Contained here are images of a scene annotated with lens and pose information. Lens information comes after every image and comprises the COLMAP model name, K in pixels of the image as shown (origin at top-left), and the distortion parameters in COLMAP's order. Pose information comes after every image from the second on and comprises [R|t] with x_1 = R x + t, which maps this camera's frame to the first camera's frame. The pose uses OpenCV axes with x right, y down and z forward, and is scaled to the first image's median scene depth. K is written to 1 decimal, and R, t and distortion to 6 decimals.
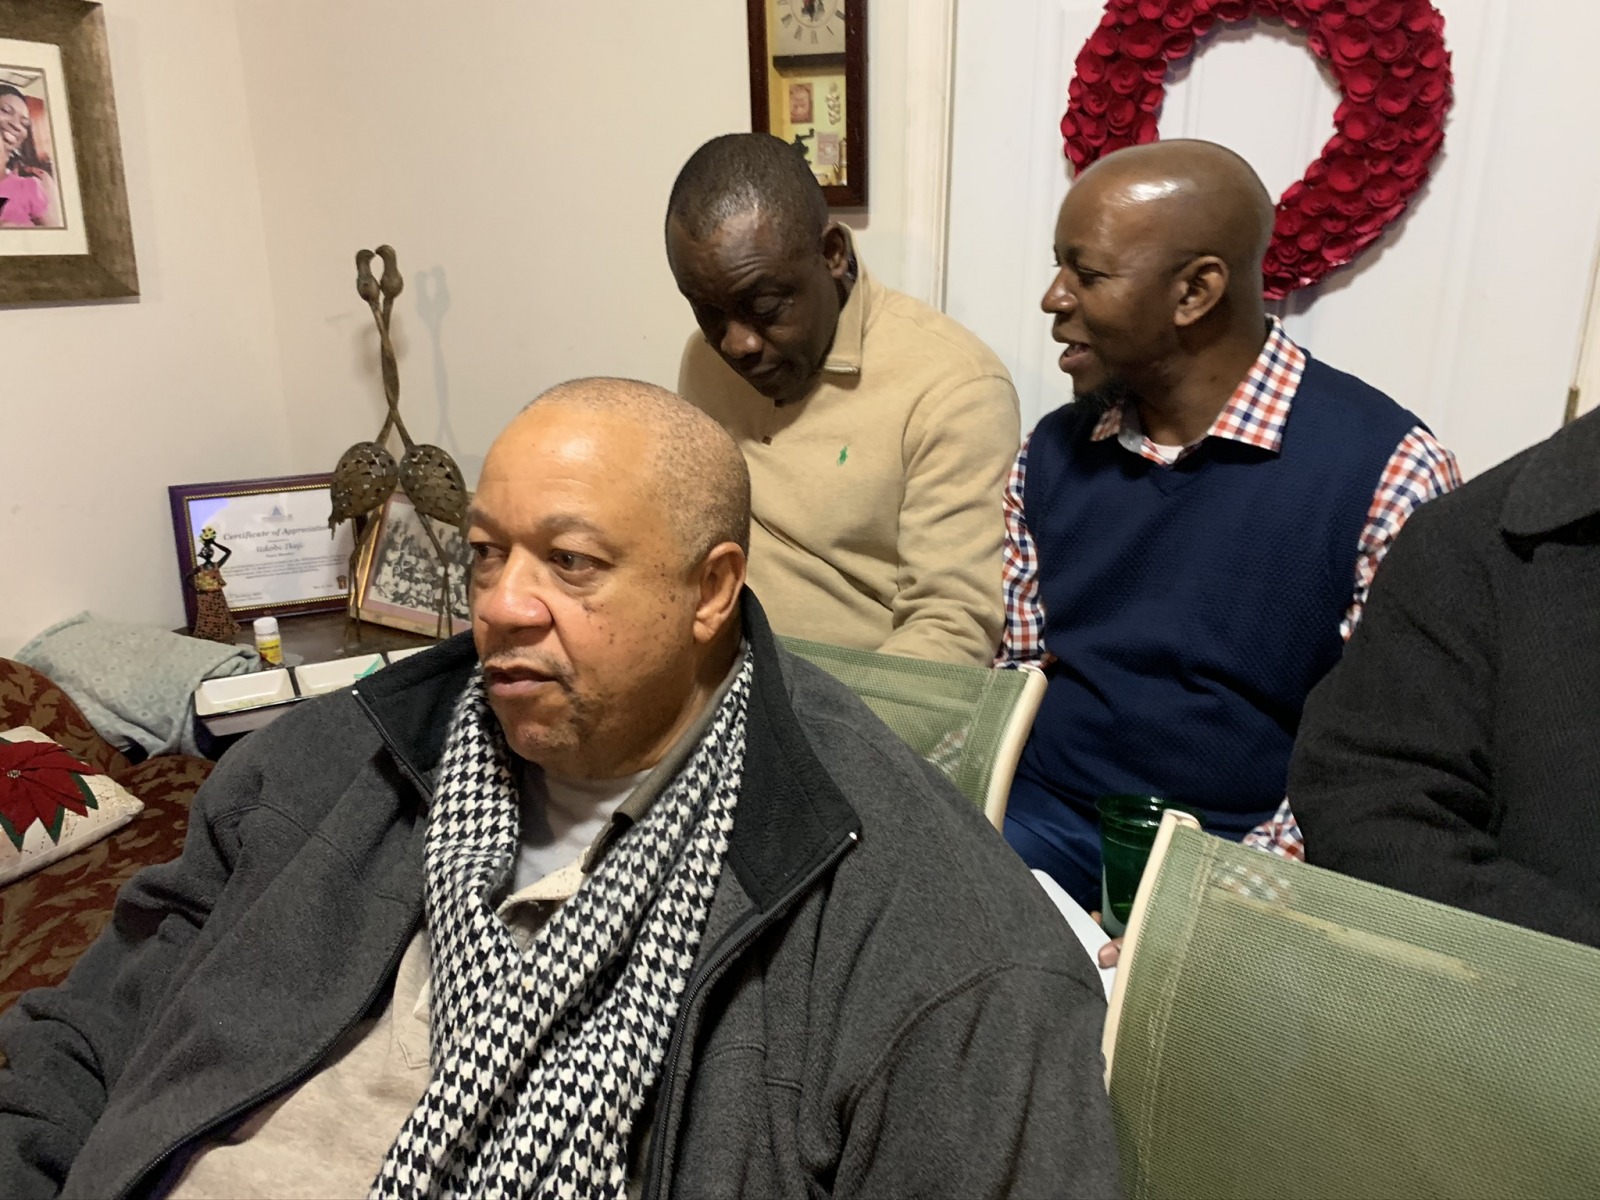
lens RADIAL K [[1234.0, 0, 830.9], [0, 1234.0, 581.4], [0, 0, 1]] dist [0.022509, -0.019847]
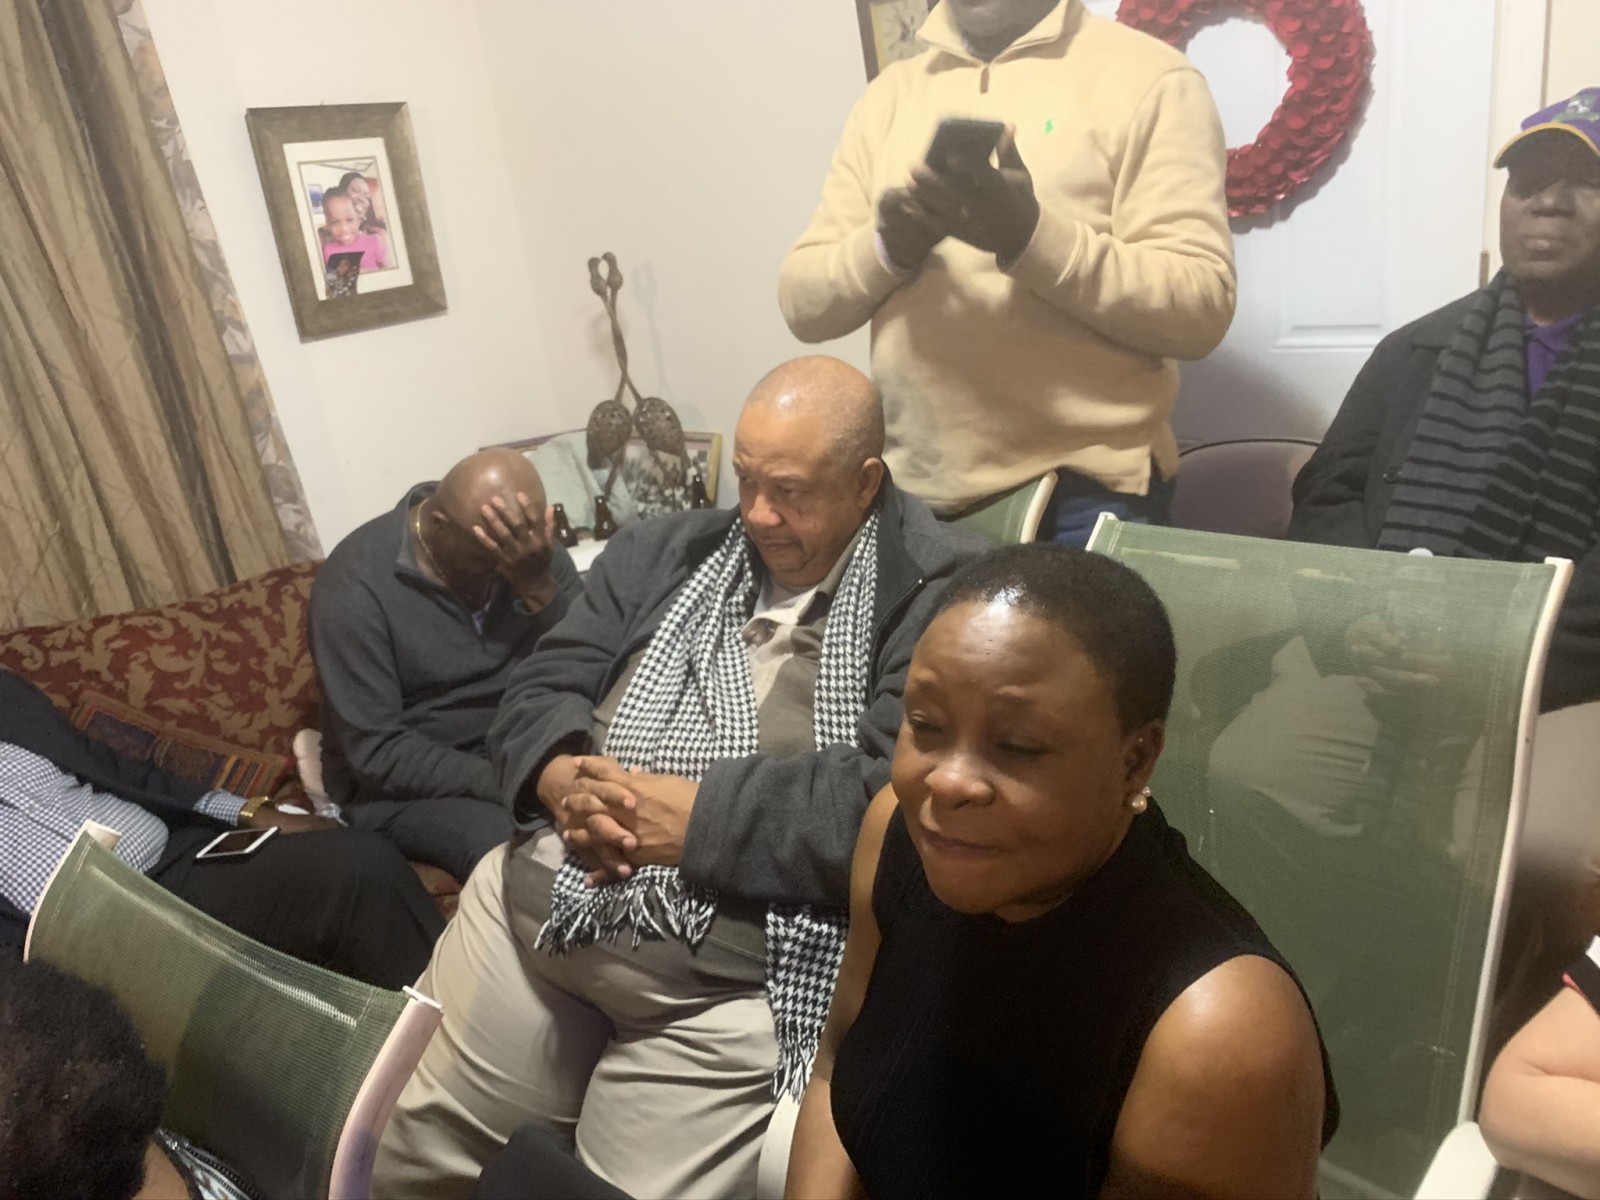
lens RADIAL K [[1234.0, 0, 794.1], [0, 1234.0, 593.7], [0, 0, 1]] dist [0.022509, -0.019847]
pose [[0.980542, -0.079415, -0.179526, 0.073010], [0.089742, 0.994702, 0.050140, 0.073990], [0.174594, -0.065275, 0.982475, -0.458053]]
